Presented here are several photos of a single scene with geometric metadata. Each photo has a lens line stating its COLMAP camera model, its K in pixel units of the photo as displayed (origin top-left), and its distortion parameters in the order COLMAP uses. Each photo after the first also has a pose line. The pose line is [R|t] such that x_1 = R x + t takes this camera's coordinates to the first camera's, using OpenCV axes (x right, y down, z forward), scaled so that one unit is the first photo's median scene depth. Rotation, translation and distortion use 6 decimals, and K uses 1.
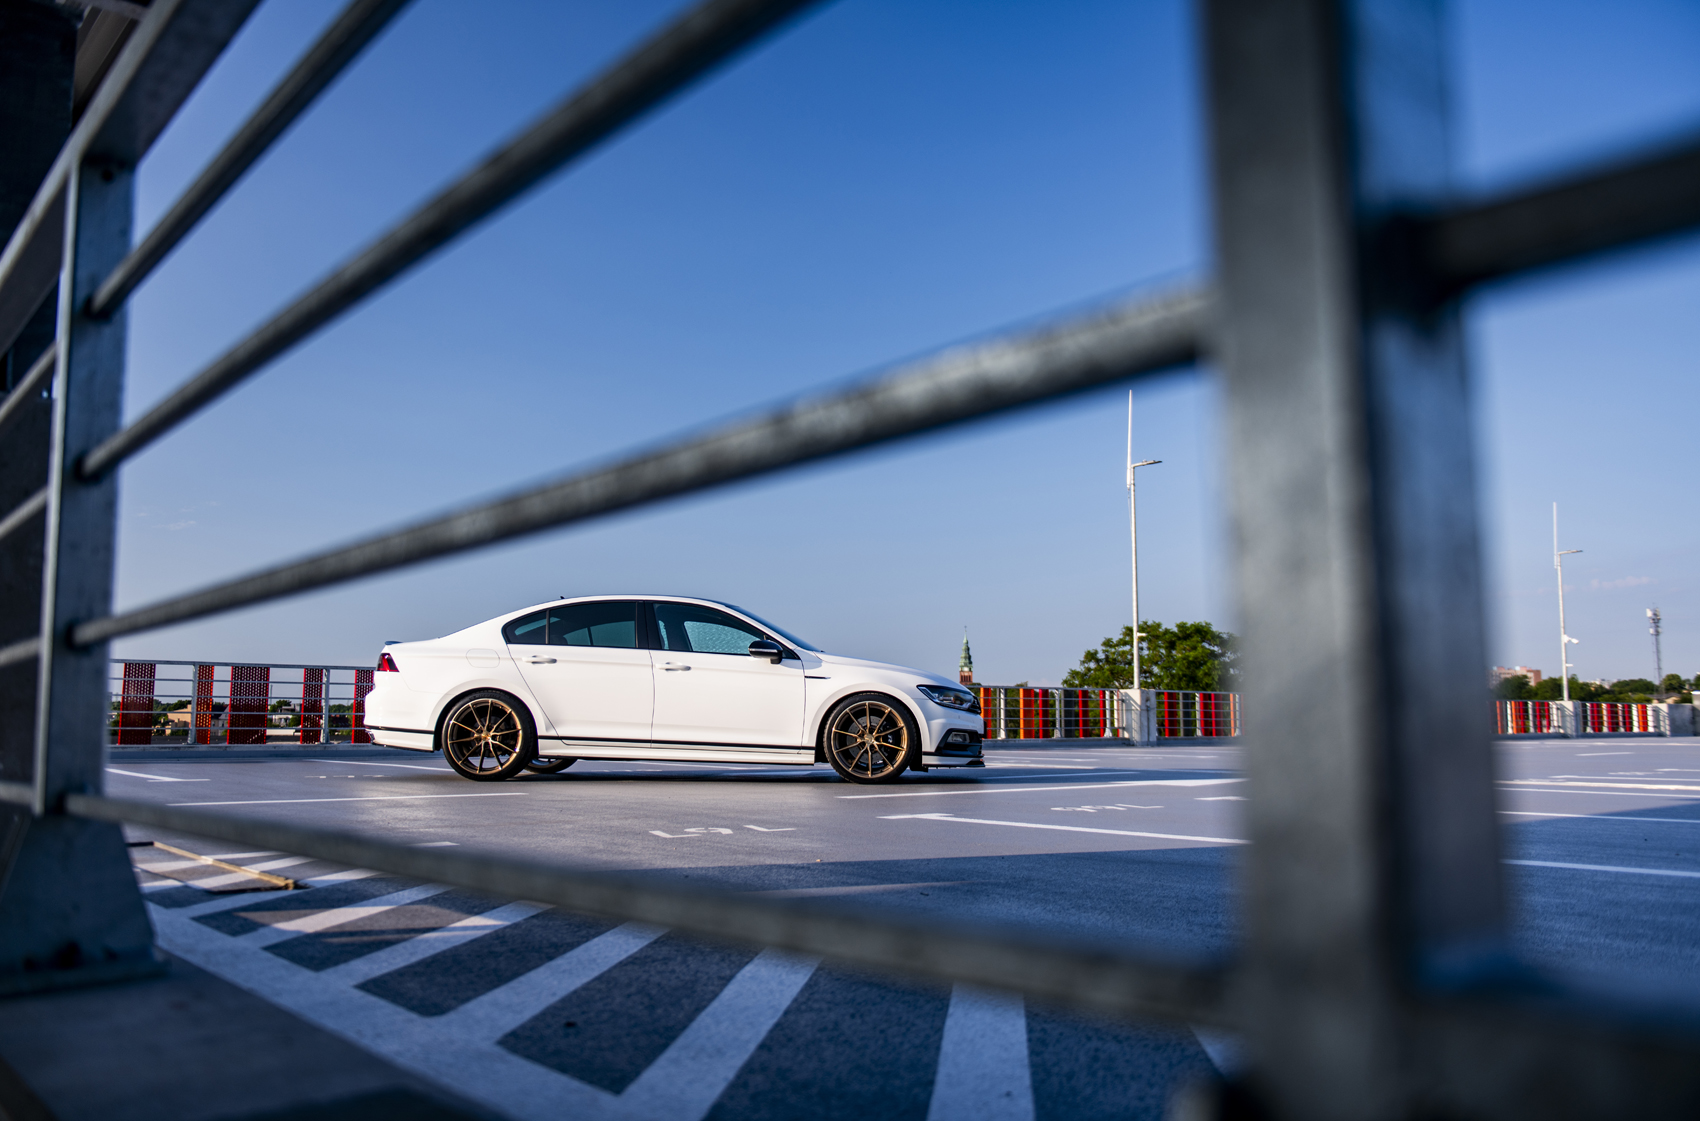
lens RADIAL K [[1358.5, 0, 848.7], [0, 1358.5, 559.1], [0, 0, 1]] dist [-0.023422, 0.000539]
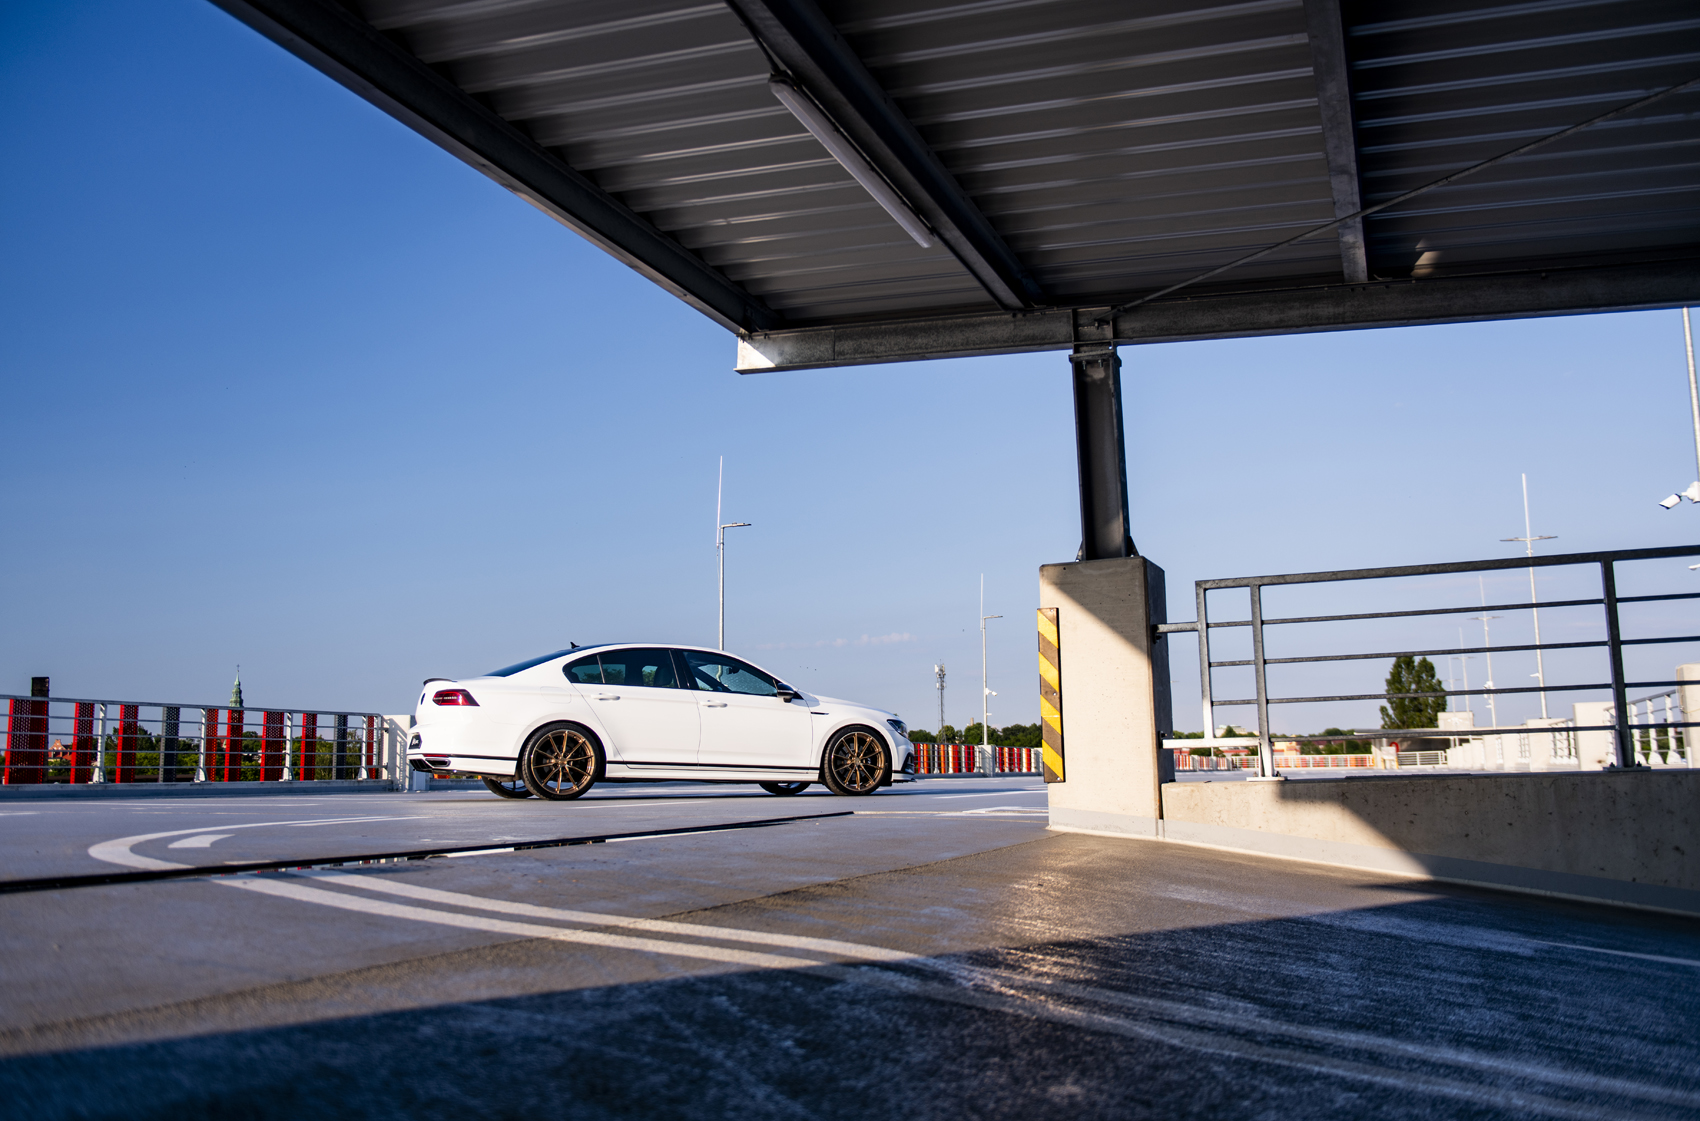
lens RADIAL K [[1483.1, 0, 843.9], [0, 1483.1, 560.3], [0, 0, 1]] dist [-0.008694, -0.001072]
pose [[0.879879, 0.055808, 0.471910, -0.663585], [-0.043951, 0.998380, -0.036122, -0.007446], [-0.473161, 0.011042, 0.880907, -0.242050]]
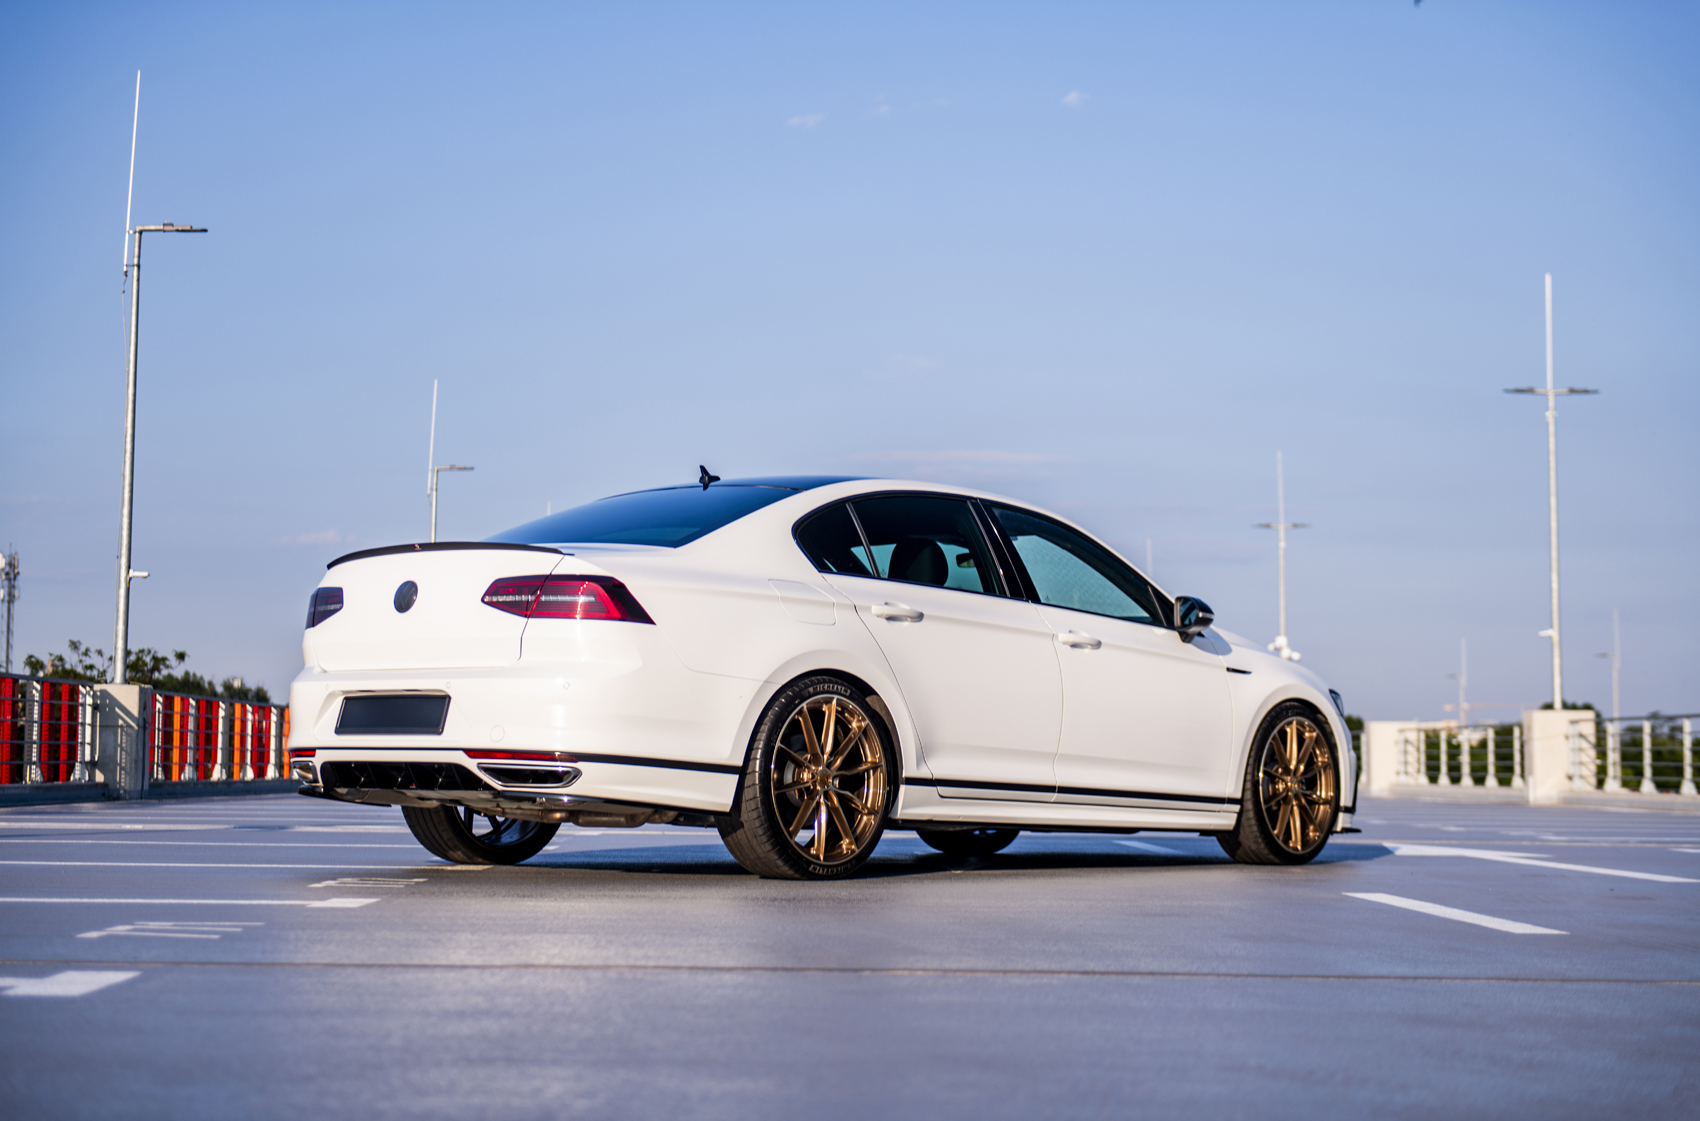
lens RADIAL K [[2716.4, 0, 854.4], [0, 2716.4, 559.1], [0, 0, 1]] dist [0.046411, 0.000000]
pose [[0.627854, 0.064843, 0.775625, -0.952827], [-0.102784, 0.994704, 0.000044, 0.057573], [-0.771515, -0.079749, 0.631193, 0.432452]]
